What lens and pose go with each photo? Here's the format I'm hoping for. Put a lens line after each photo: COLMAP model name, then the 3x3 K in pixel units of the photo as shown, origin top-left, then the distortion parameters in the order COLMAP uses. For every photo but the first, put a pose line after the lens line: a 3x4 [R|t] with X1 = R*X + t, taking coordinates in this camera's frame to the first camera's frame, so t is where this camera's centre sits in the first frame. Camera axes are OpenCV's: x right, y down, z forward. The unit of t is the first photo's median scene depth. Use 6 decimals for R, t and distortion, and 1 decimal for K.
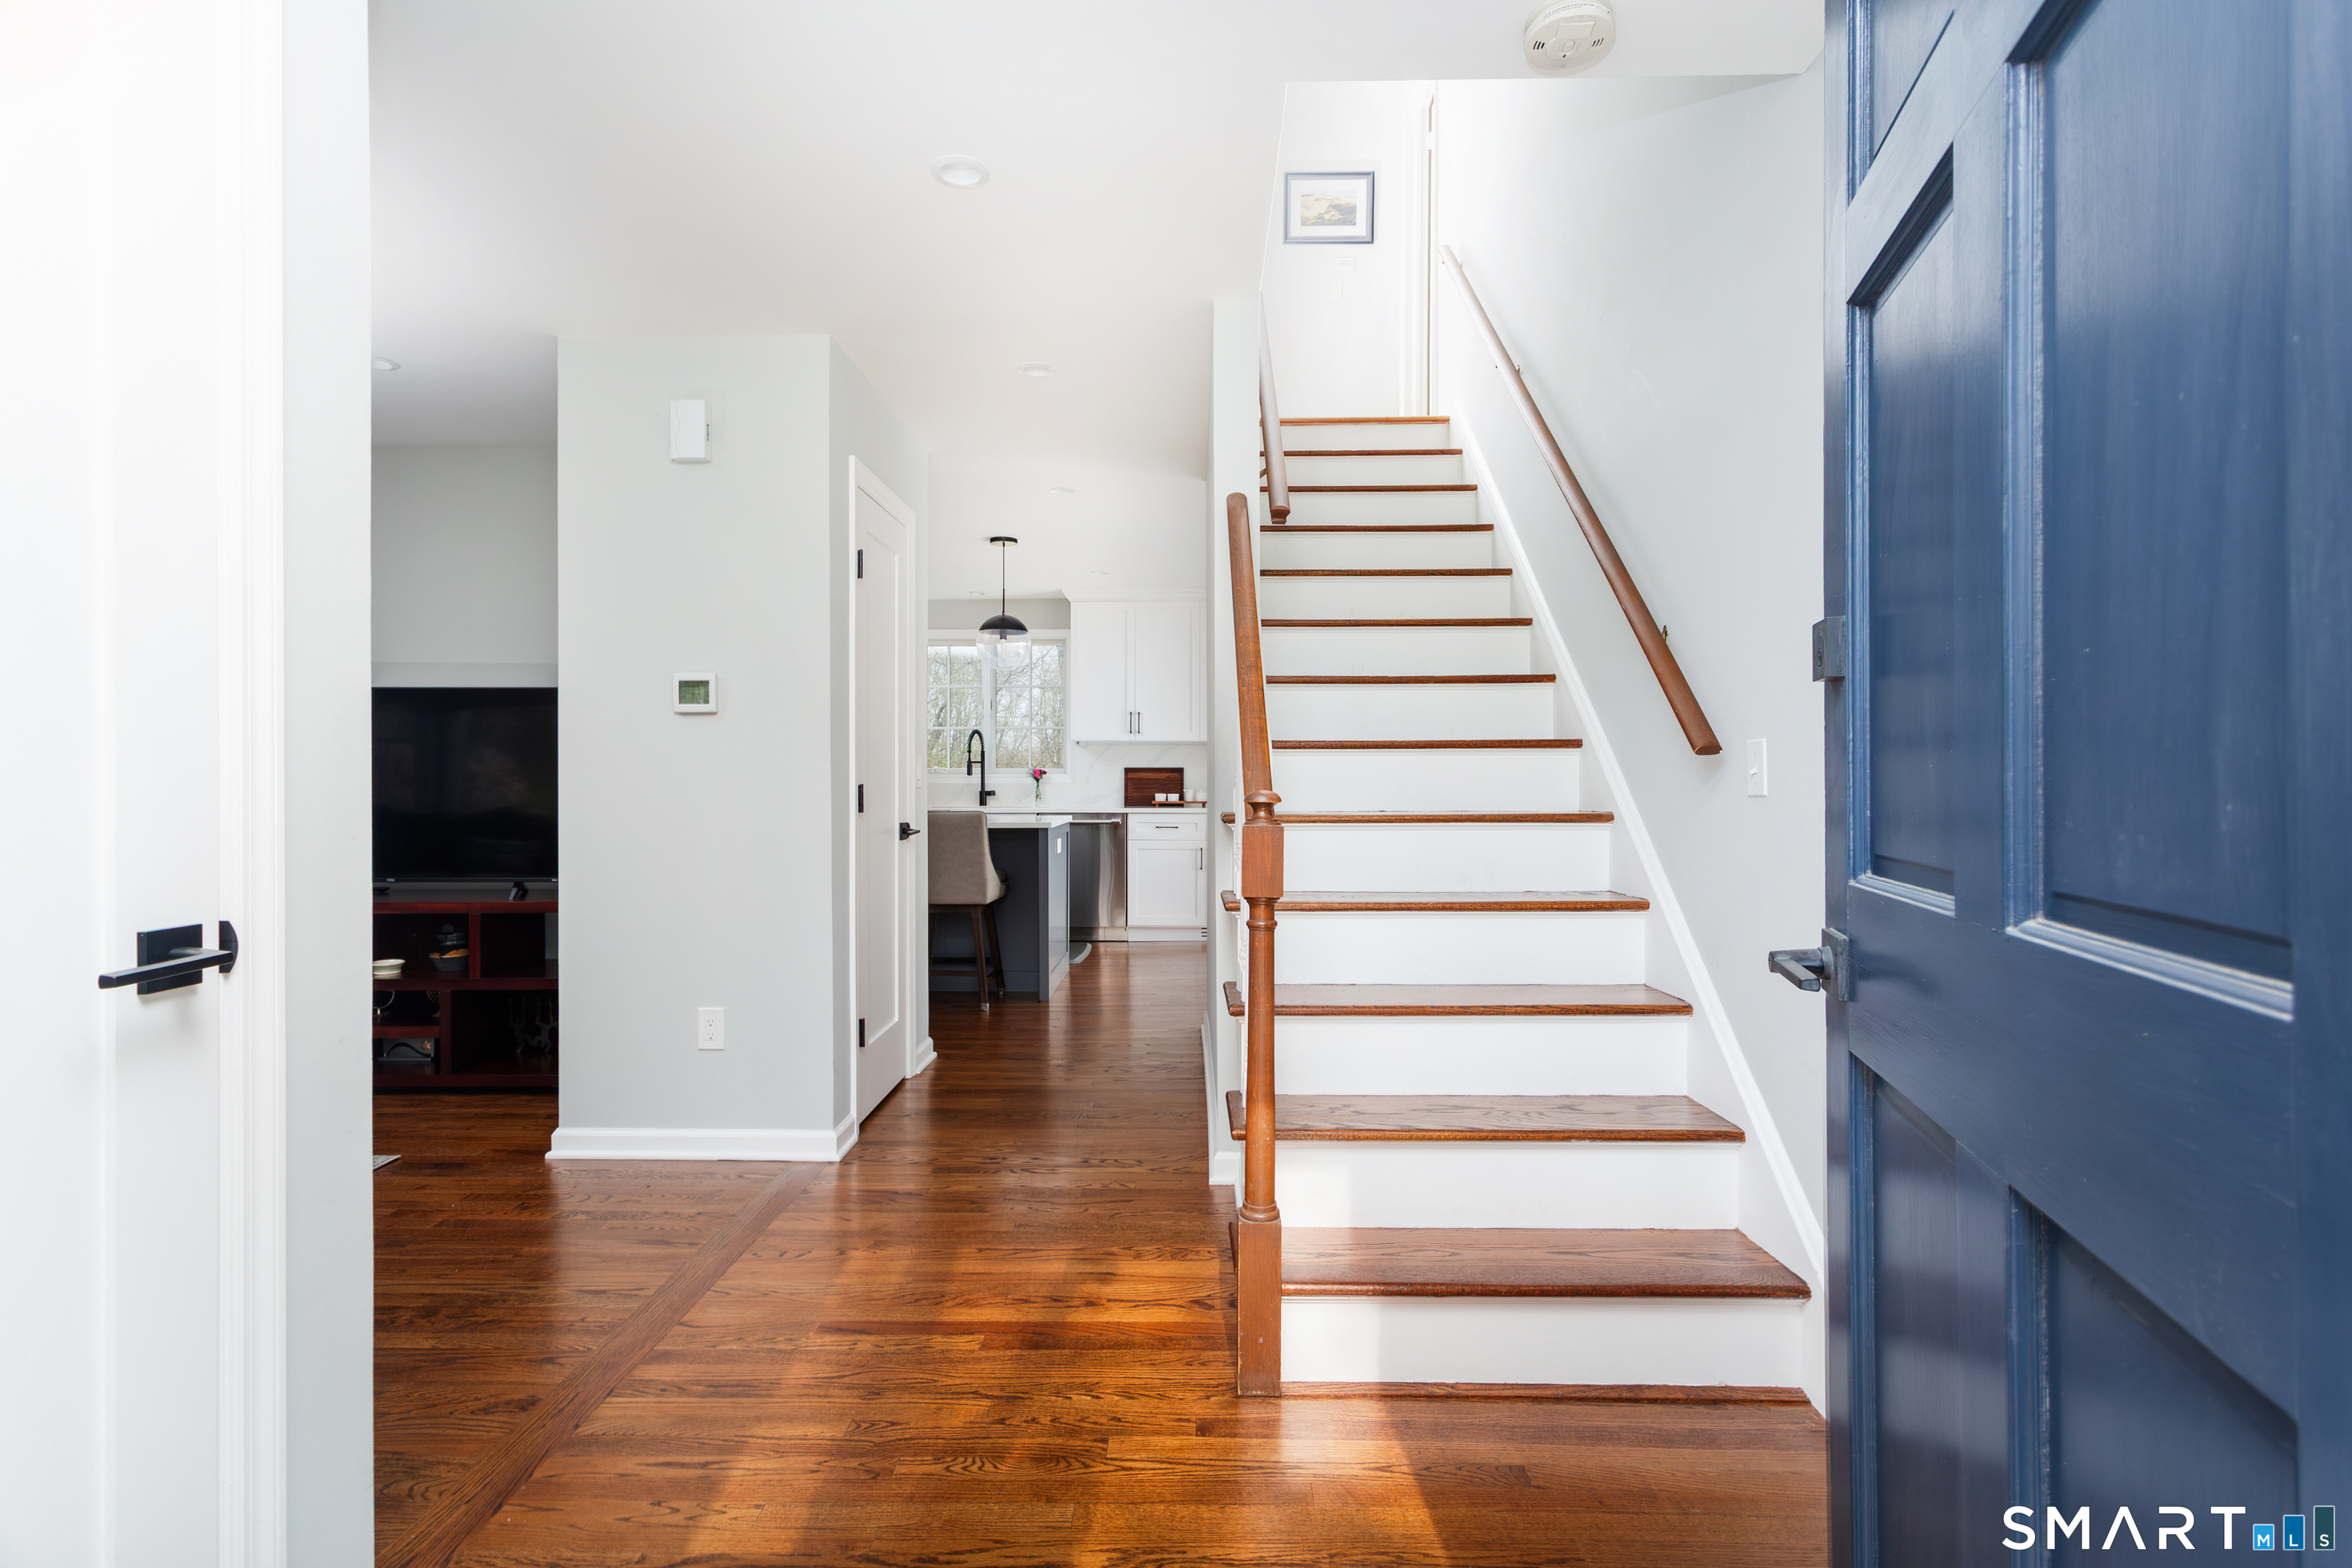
lens RADIAL K [[1116.2, 0, 1170.0], [0, 1116.2, 778.6], [0, 0, 1]] dist [0.001708, 0.000813]
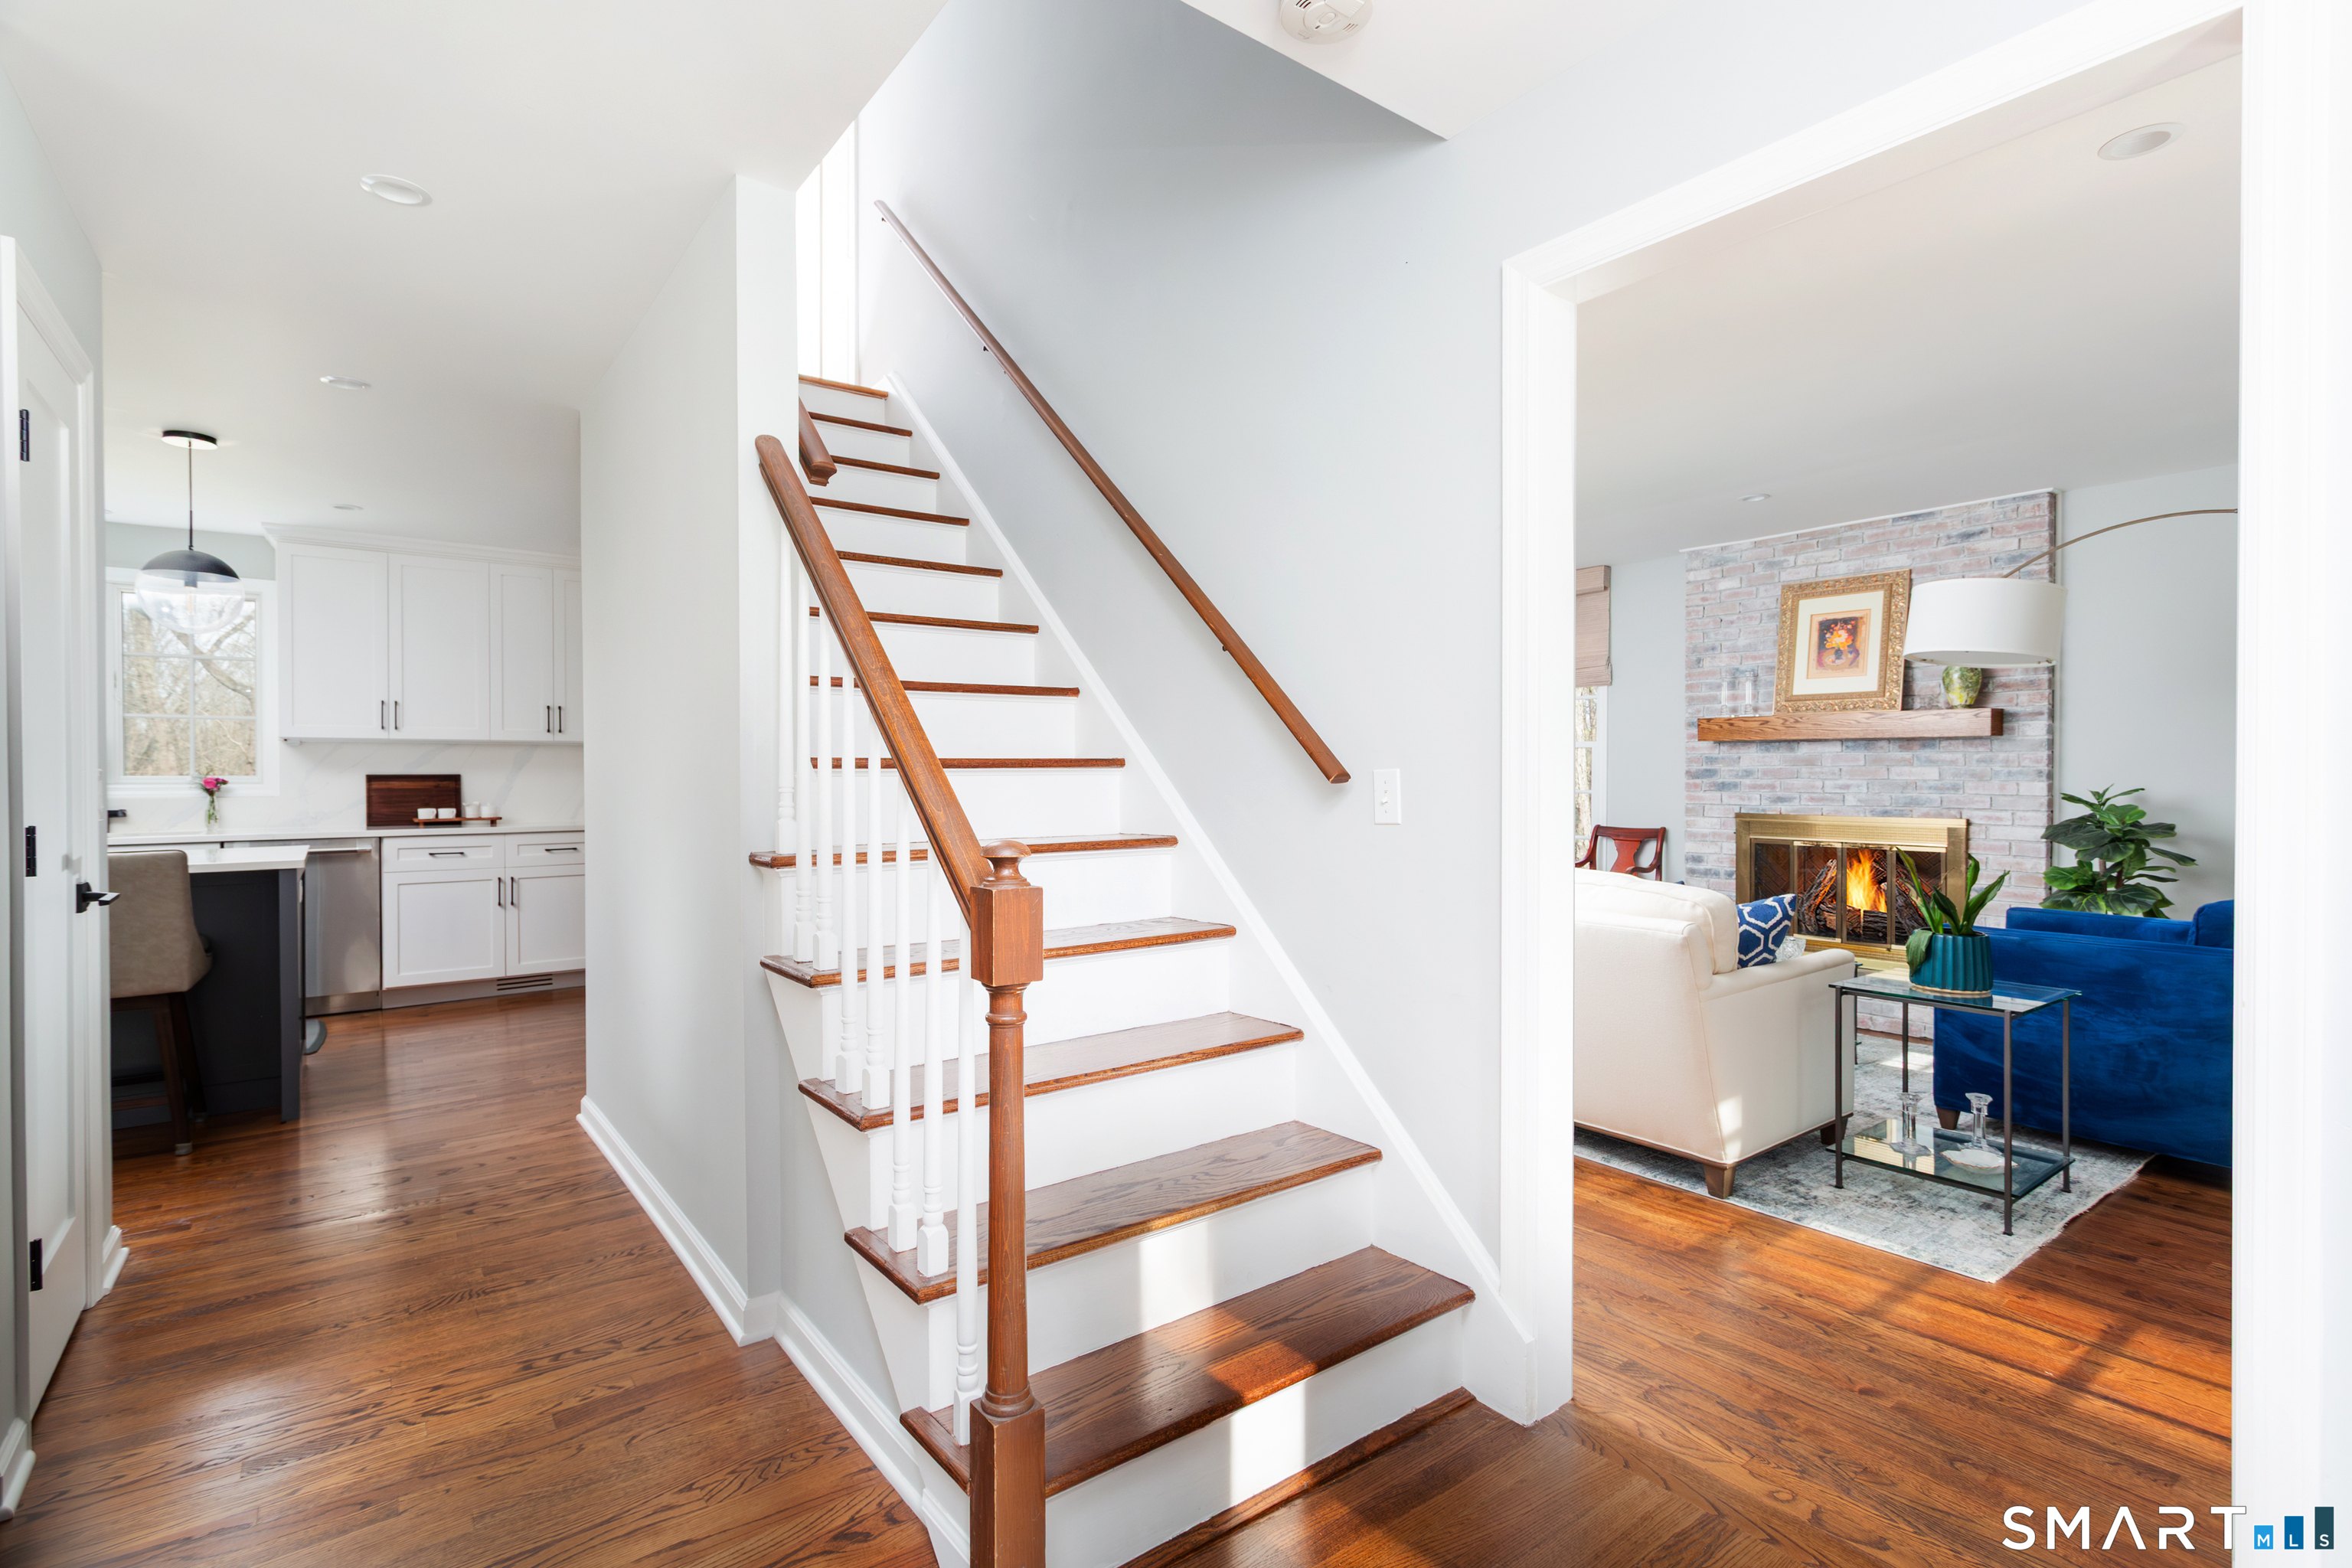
lens RADIAL K [[1116.2, 0, 1176.8], [0, 1116.2, 781.5], [0, 0, 1]] dist [0.001708, 0.000813]
pose [[0.785828, -0.006799, 0.618407, -0.103778], [0.002938, 0.999969, 0.007261, -0.012294], [-0.618438, -0.003889, 0.785824, 0.119198]]
